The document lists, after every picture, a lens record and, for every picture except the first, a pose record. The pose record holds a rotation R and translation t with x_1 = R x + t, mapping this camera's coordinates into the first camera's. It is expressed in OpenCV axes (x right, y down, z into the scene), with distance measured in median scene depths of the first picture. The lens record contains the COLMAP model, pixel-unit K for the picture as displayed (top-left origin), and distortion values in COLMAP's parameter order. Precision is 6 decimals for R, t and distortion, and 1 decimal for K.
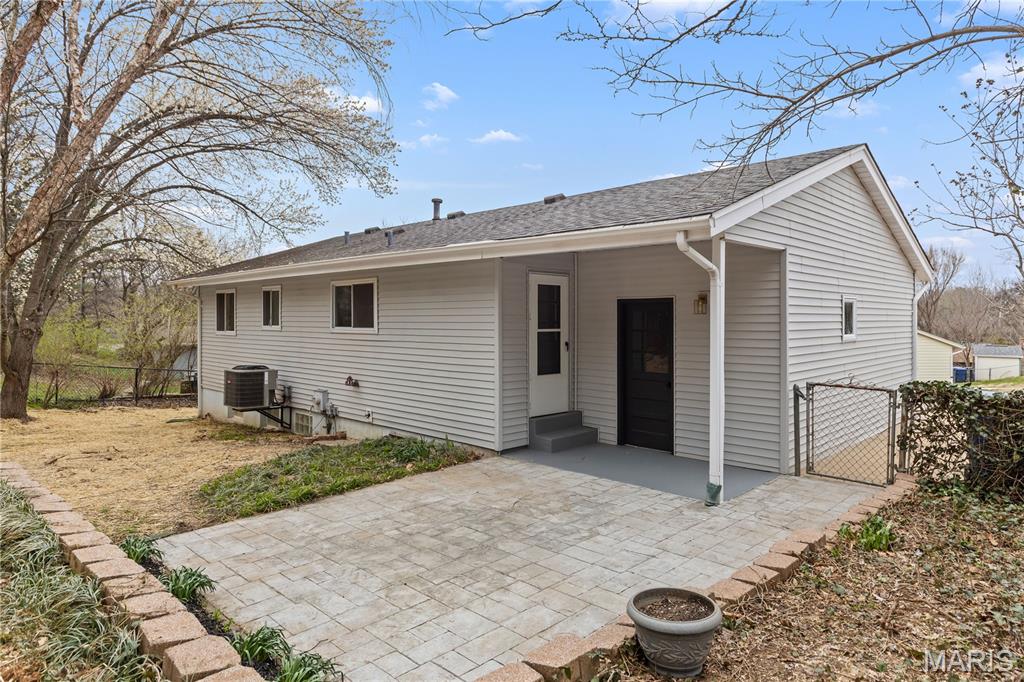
lens RADIAL K [[629.4, 0, 514.1], [0, 629.4, 315.8], [0, 0, 1]] dist [0.005541, -0.001257]
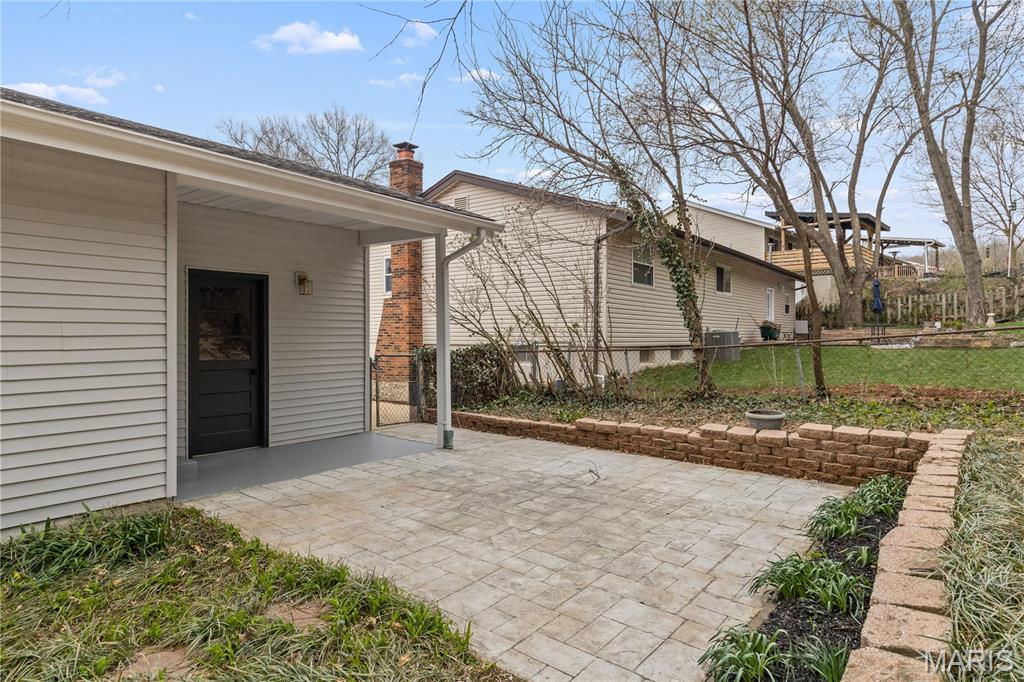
lens RADIAL K [[589.1, 0, 514.2], [0, 589.1, 338.8], [0, 0, 1]] dist [-0.001563, -0.000017]
pose [[-0.101765, -0.009618, 0.994762, -0.818946], [-0.007764, 0.999930, 0.008873, 0.068718], [-0.994778, -0.006820, -0.101833, 0.943618]]
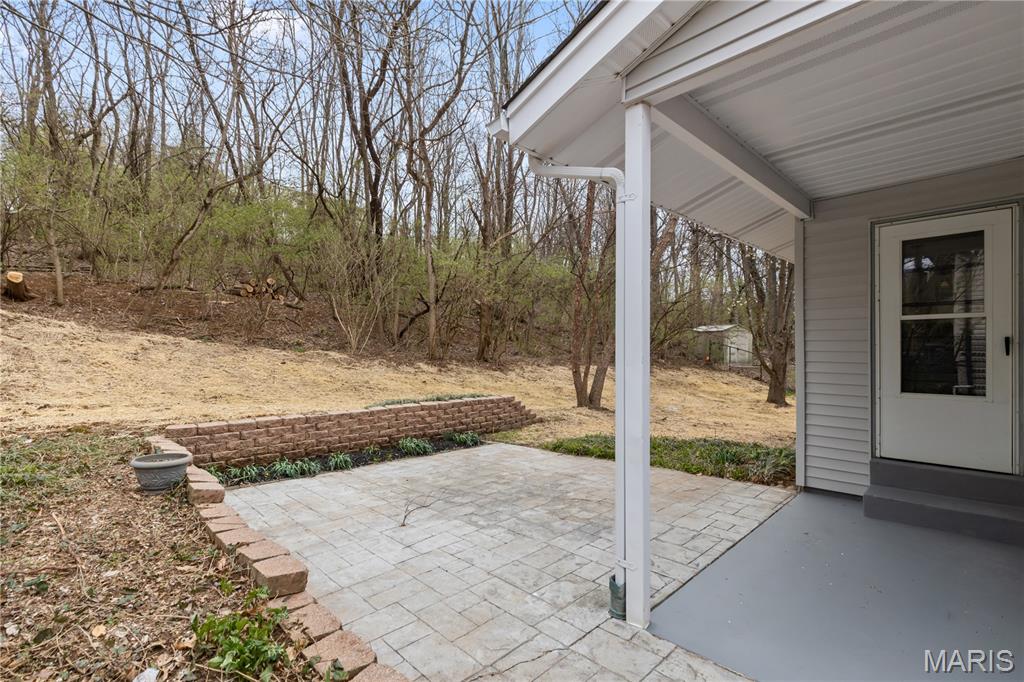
lens RADIAL K [[470.8, 0, 508.1], [0, 470.8, 346.1], [0, 0, 1]] dist [0.016294, -0.000124]
pose [[-0.019797, -0.008981, -0.999764, 0.690089], [0.013605, 0.999865, -0.009251, 0.069140], [0.999711, -0.013785, -0.019672, 0.872372]]
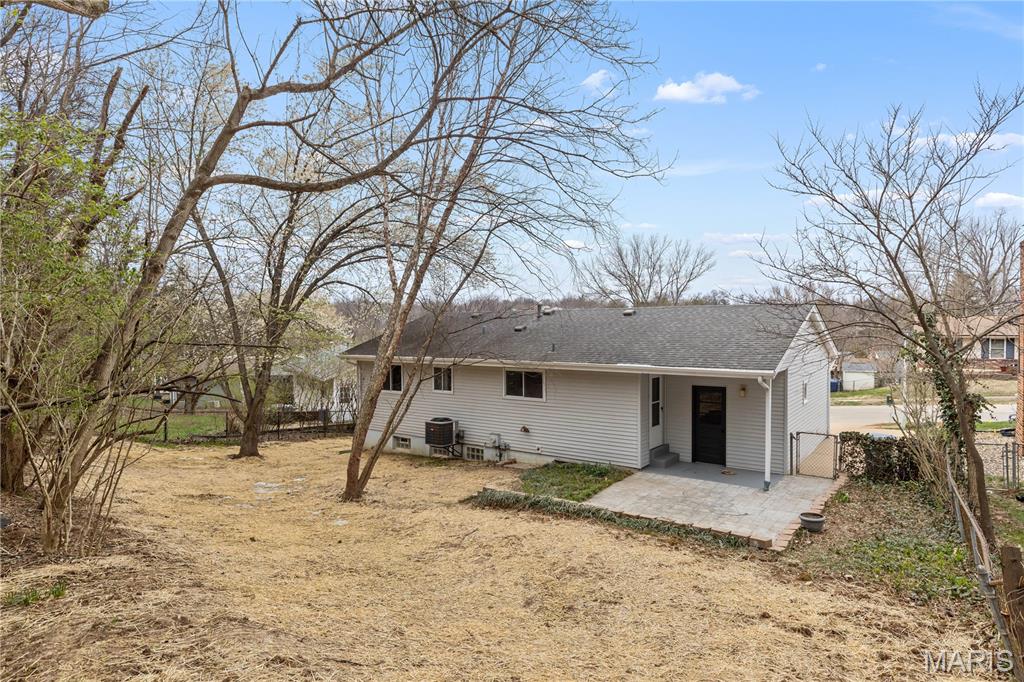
lens RADIAL K [[608.3, 0, 511.3], [0, 608.3, 342.5], [0, 0, 1]] dist [0.000731, 0.000082]
pose [[0.989216, -0.012846, 0.145900, -0.871724], [0.007726, 0.999336, 0.035605, -0.305921], [-0.146261, -0.034094, 0.988658, -0.977492]]
